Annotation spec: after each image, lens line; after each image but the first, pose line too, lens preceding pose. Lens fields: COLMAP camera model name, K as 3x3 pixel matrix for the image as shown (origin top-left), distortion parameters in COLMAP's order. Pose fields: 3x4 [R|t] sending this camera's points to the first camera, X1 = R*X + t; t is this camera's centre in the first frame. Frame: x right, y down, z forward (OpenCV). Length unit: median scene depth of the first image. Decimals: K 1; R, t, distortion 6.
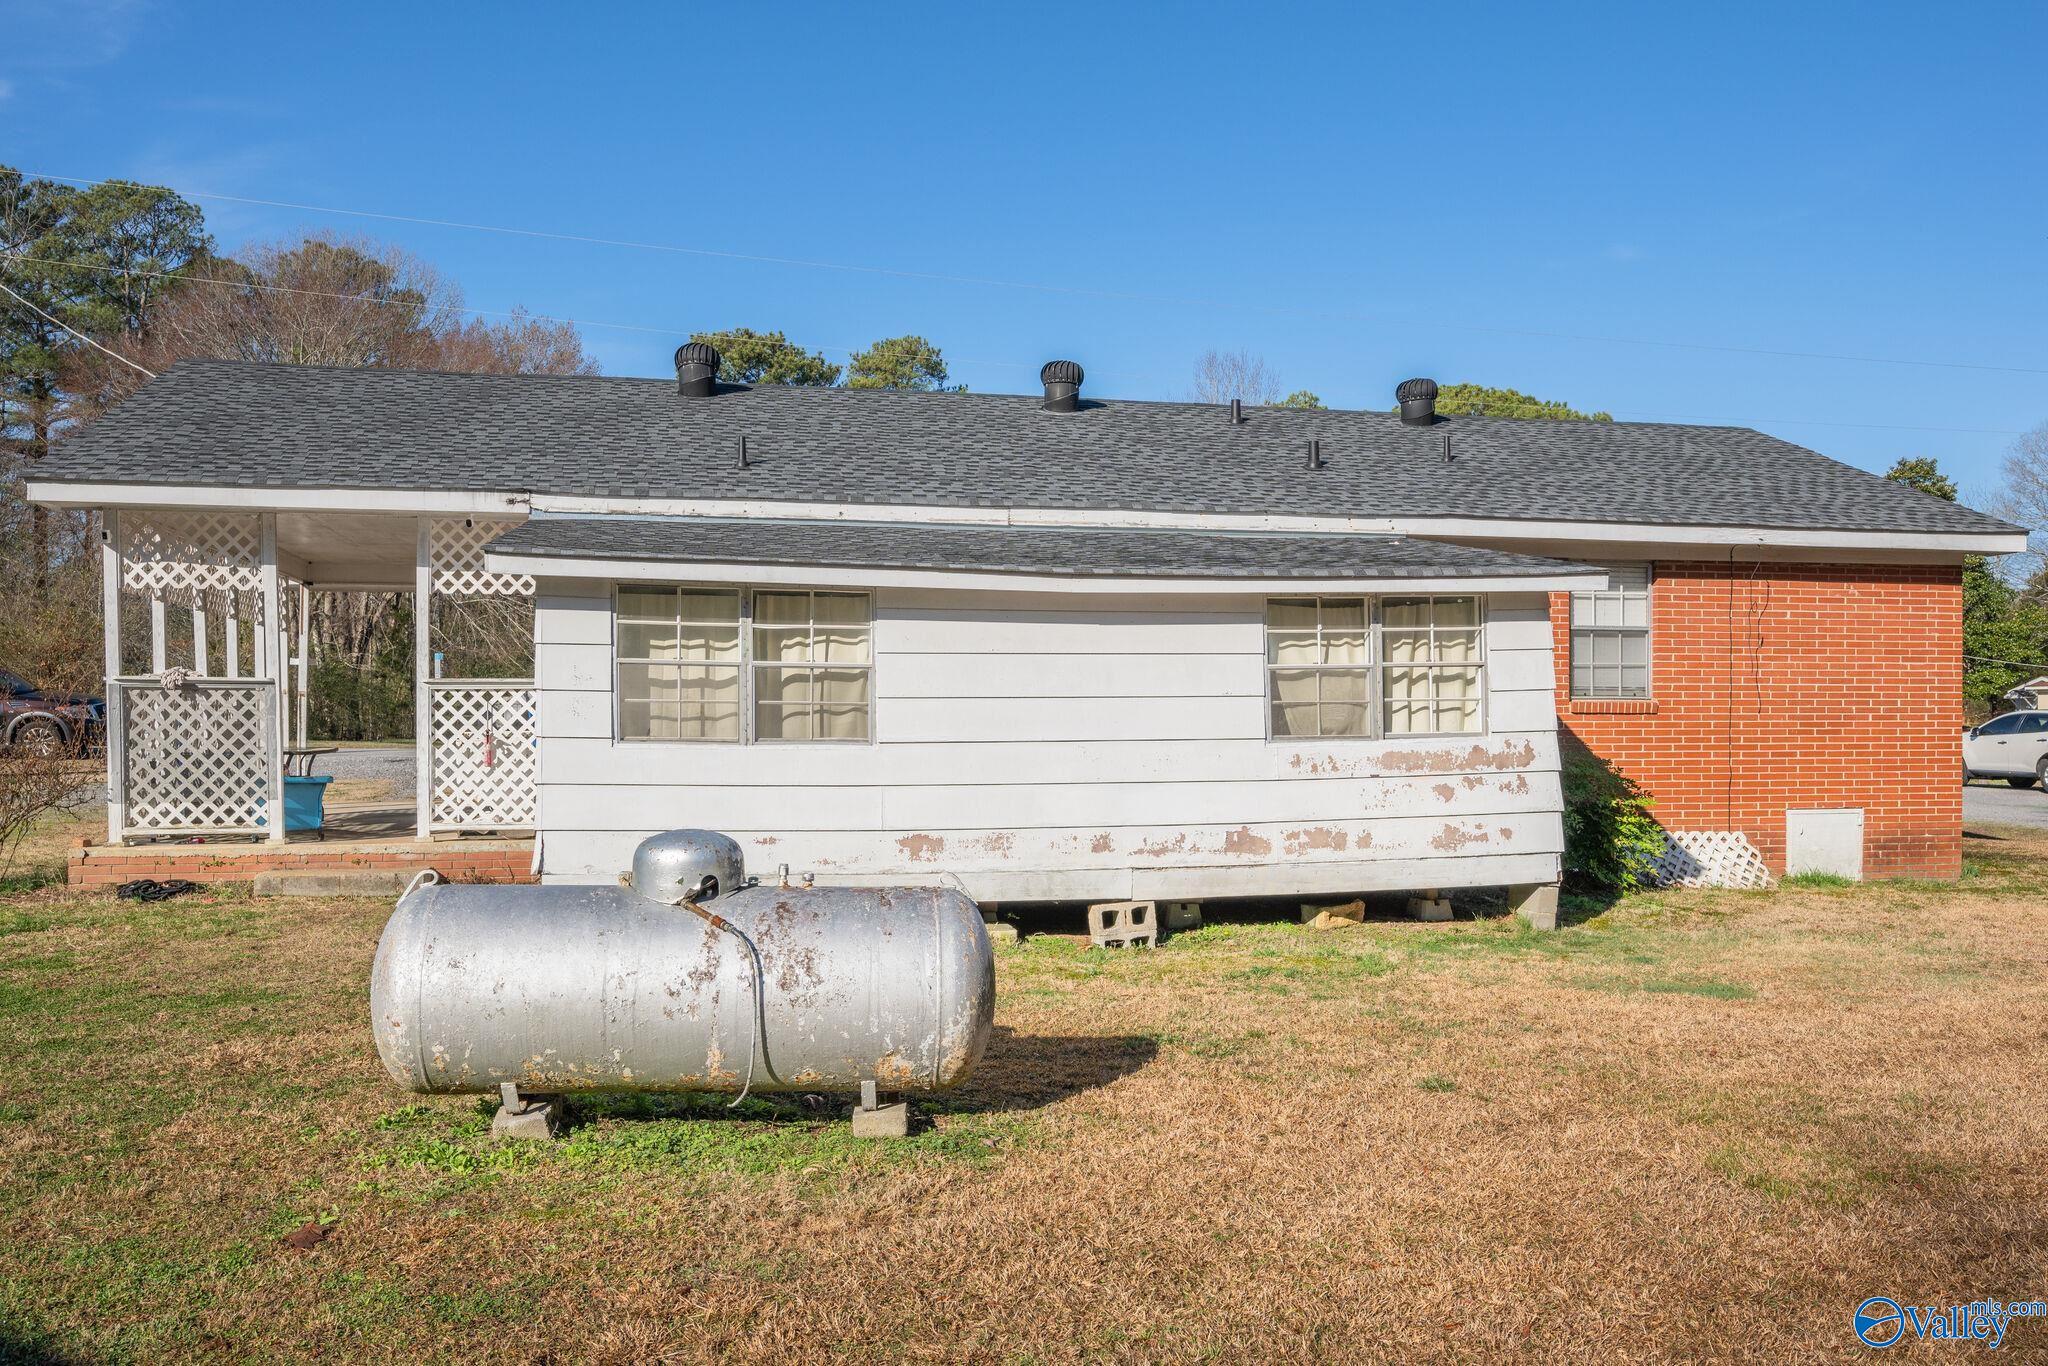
lens RADIAL K [[1590.6, 0, 1020.3], [0, 1590.6, 699.3], [0, 0, 1]] dist [-0.002842, -0.001172]
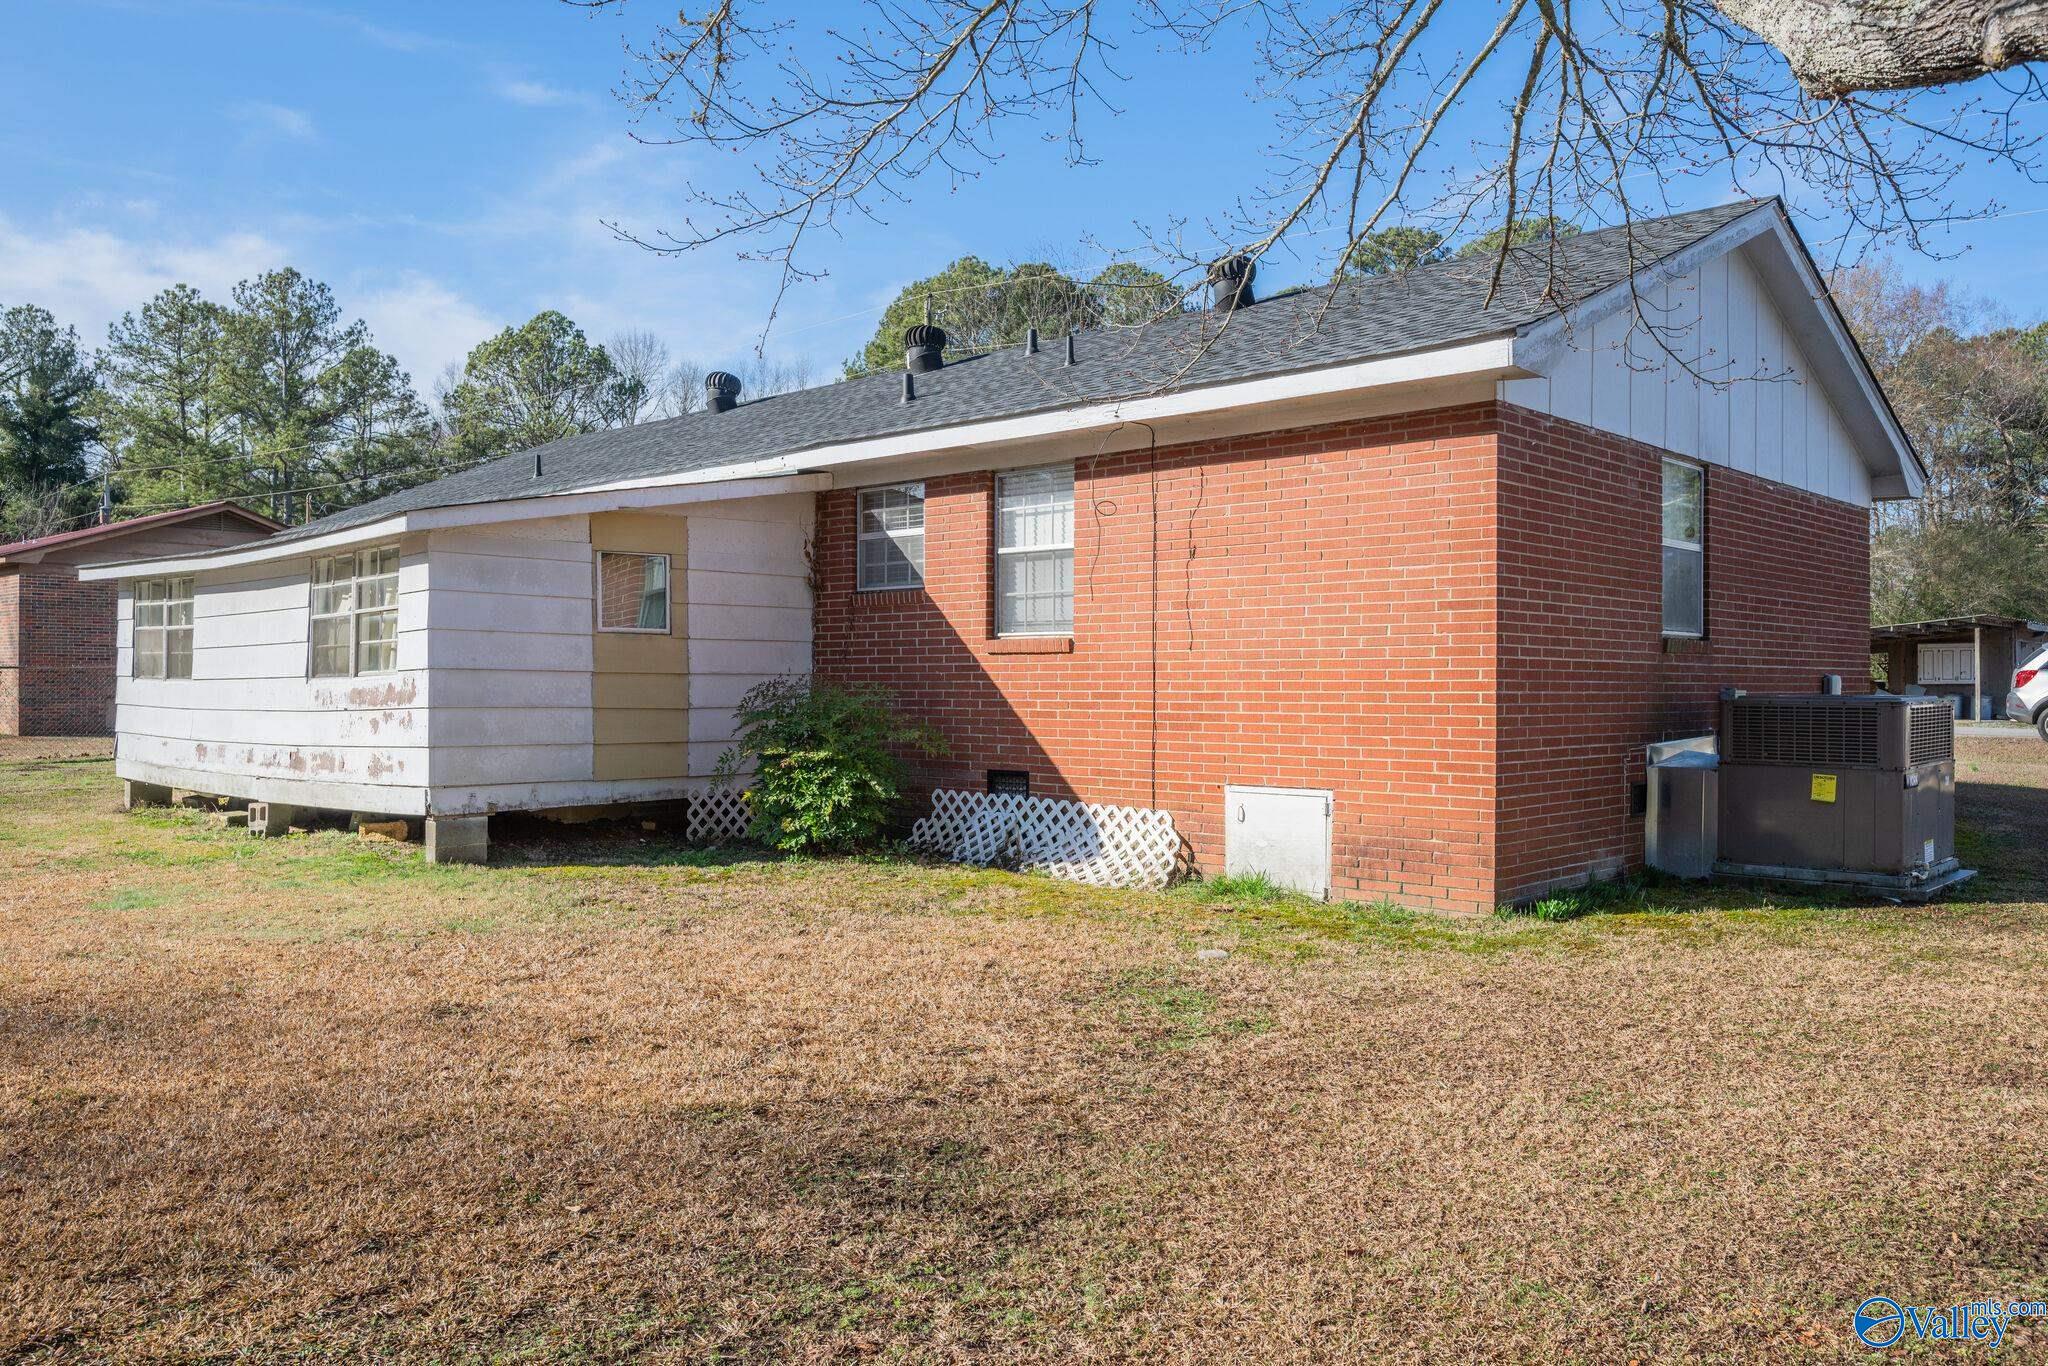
lens RADIAL K [[1596.6, 0, 1024.4], [0, 1596.6, 675.0], [0, 0, 1]] dist [0.007314, -0.000124]
pose [[0.575951, -0.004926, -0.817470, 1.030640], [0.009077, 0.999959, 0.000369, 0.019410], [0.817434, -0.007633, 0.575972, 0.522833]]
